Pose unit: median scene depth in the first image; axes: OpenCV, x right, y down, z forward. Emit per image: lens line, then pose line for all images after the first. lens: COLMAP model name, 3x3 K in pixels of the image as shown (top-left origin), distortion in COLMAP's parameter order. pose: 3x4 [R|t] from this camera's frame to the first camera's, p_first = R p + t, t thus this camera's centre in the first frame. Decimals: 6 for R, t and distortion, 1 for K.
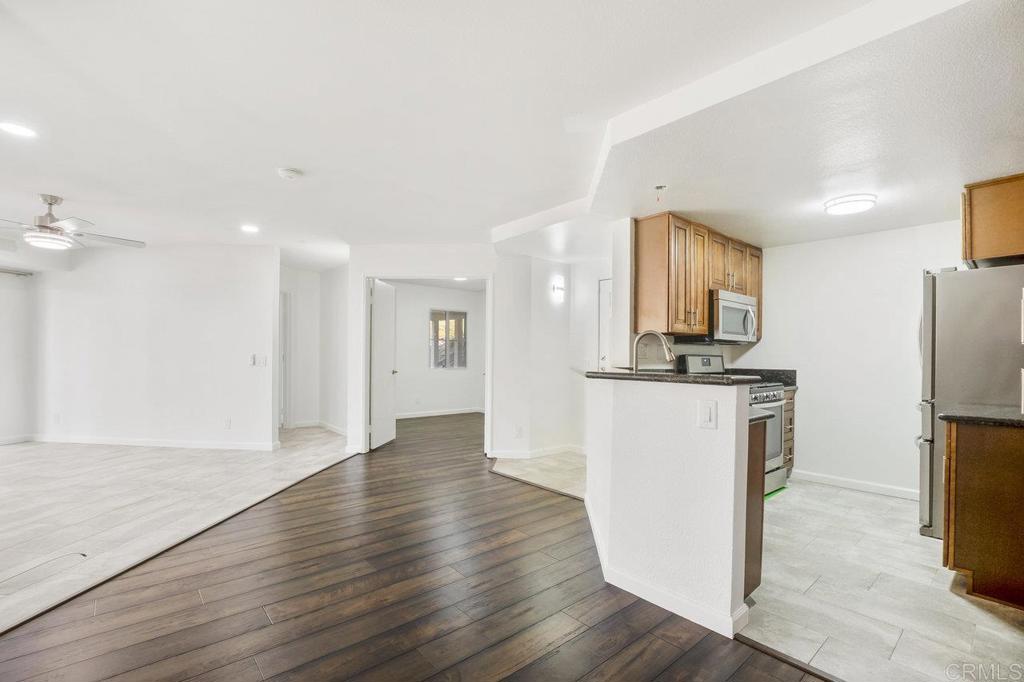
lens RADIAL K [[454.3, 0, 518.3], [0, 454.3, 356.5], [0, 0, 1]] dist [-0.028397, -0.000087]
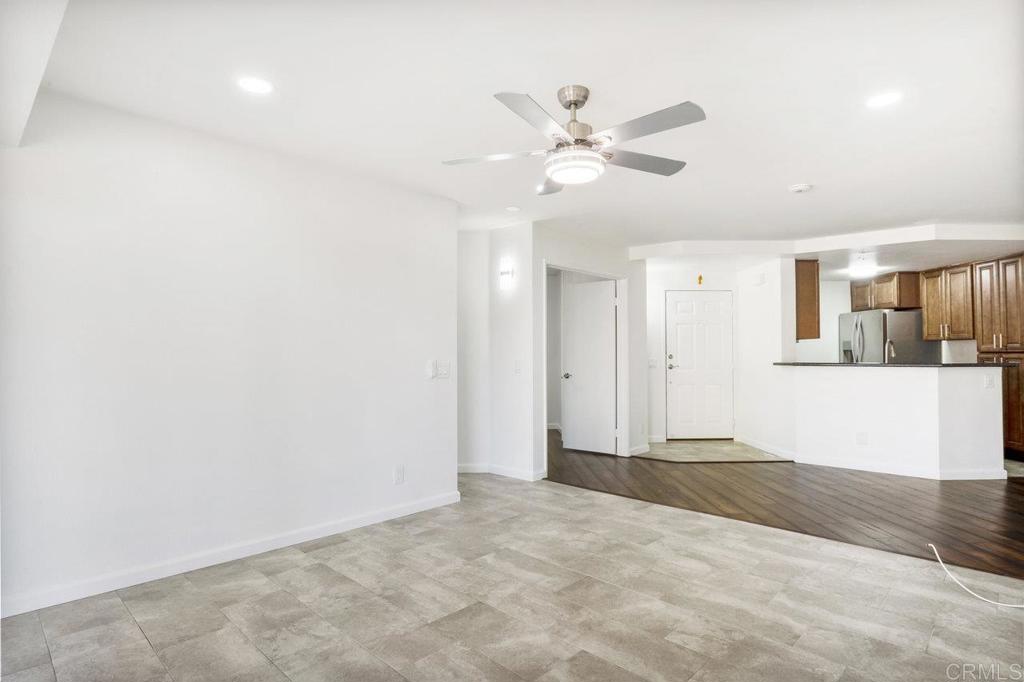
lens RADIAL K [[547.7, 0, 507.0], [0, 547.7, 344.5], [0, 0, 1]] dist [-0.010062, 0.000018]
pose [[0.637926, 0.000819, 0.770097, -1.449240], [0.010678, 0.999894, -0.009909, -0.022419], [-0.770024, 0.014545, 0.637850, 0.532218]]
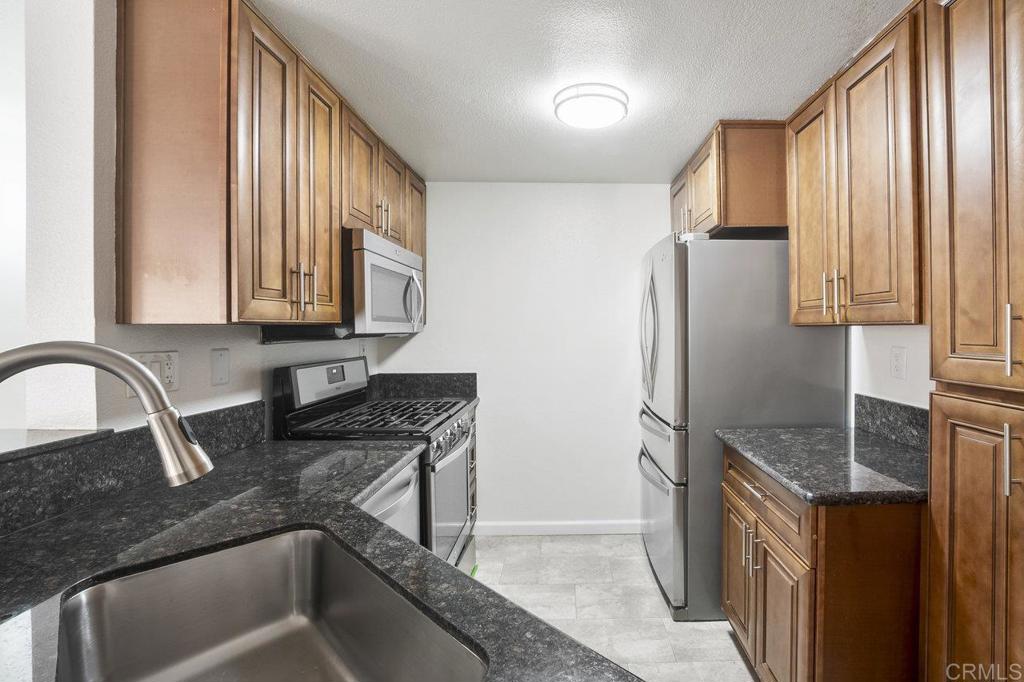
lens RADIAL K [[475.2, 0, 576.4], [0, 475.2, 329.8], [0, 0, 1]] dist [-0.025796, 0.000544]
pose [[0.638638, -0.014742, 0.769366, 0.188165], [0.012236, 0.999885, 0.009003, -0.041104], [-0.769410, 0.003664, 0.638744, 0.472498]]
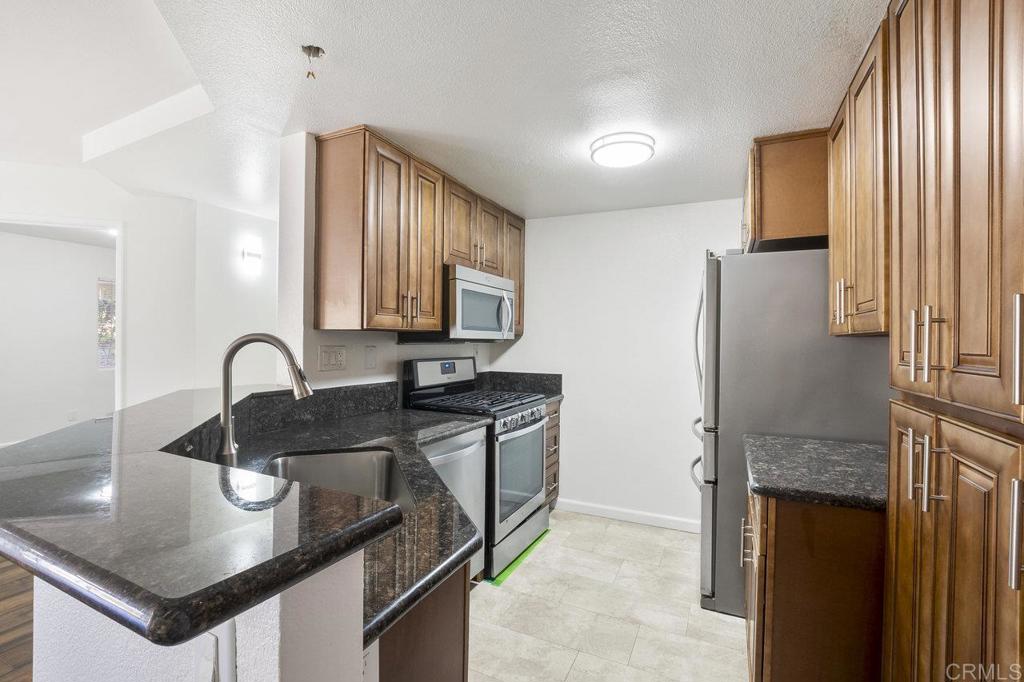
lens RADIAL K [[454.2, 0, 512.0], [0, 454.2, 341.0], [0, 0, 1]] dist [-0.025514, 0.000280]
pose [[0.915530, -0.000379, 0.402250, 0.229267], [-0.001121, 0.999993, 0.003493, -0.034243], [-0.402249, -0.003649, 0.915523, 0.319879]]
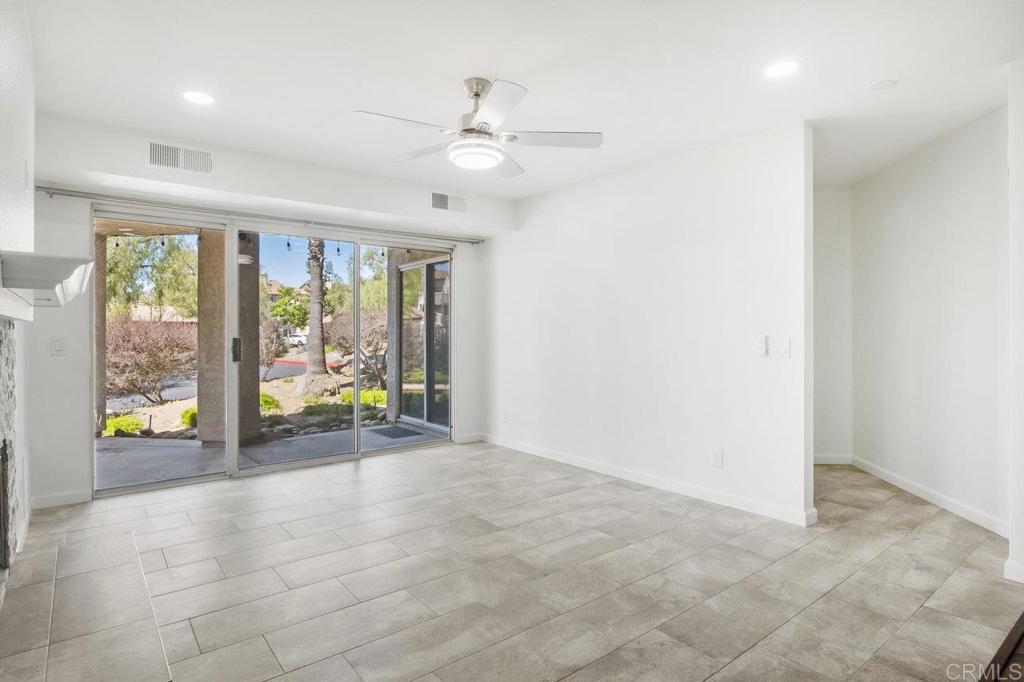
lens RADIAL K [[542.3, 0, 517.0], [0, 542.3, 334.9], [0, 0, 1]] dist [-0.017144, -0.000690]
pose [[0.680921, -0.008541, -0.732307, -0.414026], [0.007653, 0.999960, -0.004548, -0.005725], [0.732317, -0.002507, 0.680959, 0.453963]]
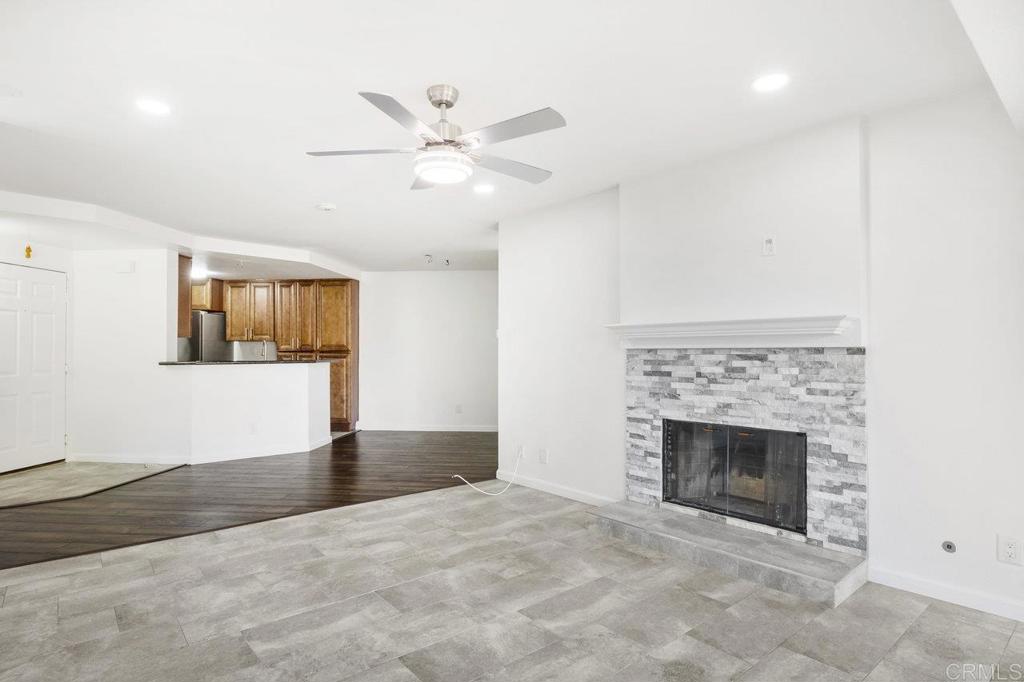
lens RADIAL K [[540.9, 0, 520.8], [0, 540.9, 349.0], [0, 0, 1]] dist [-0.012815, -0.000652]
pose [[-0.703681, -0.008673, 0.710463, -1.422063], [-0.006582, 0.999962, 0.005688, -0.026534], [-0.710485, -0.000673, -0.703712, 1.230849]]
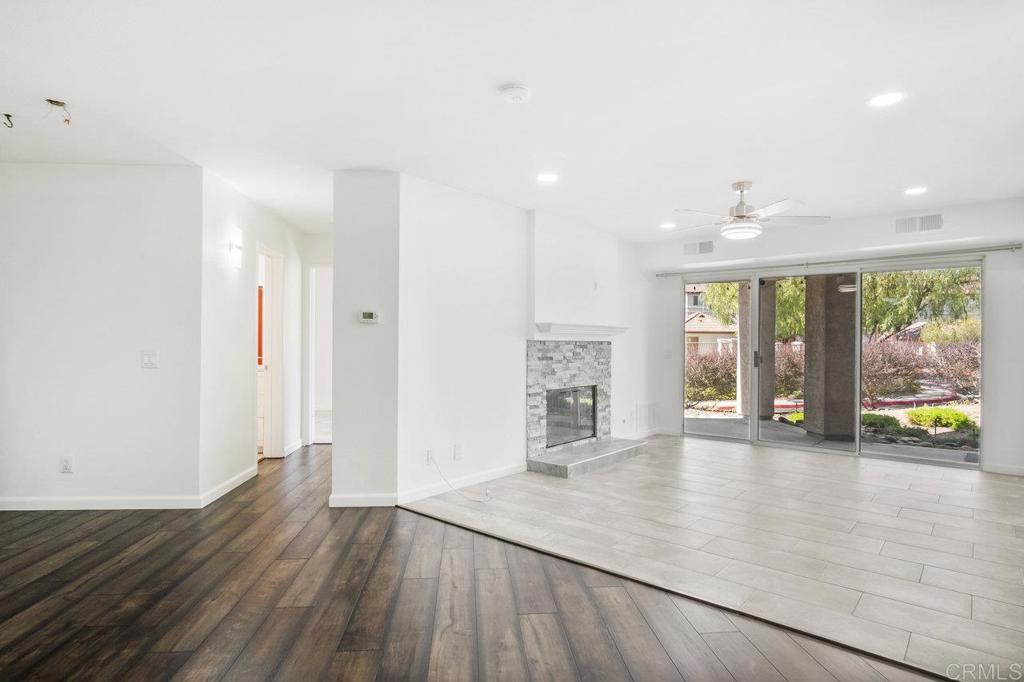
lens RADIAL K [[547.7, 0, 507.0], [0, 547.7, 344.5], [0, 0, 1]] dist [-0.010062, 0.000018]
pose [[-0.598902, -0.017624, -0.800628, 0.136952], [-0.017759, 0.999804, -0.008724, -0.001867], [0.800625, 0.008994, -0.599098, 1.126324]]
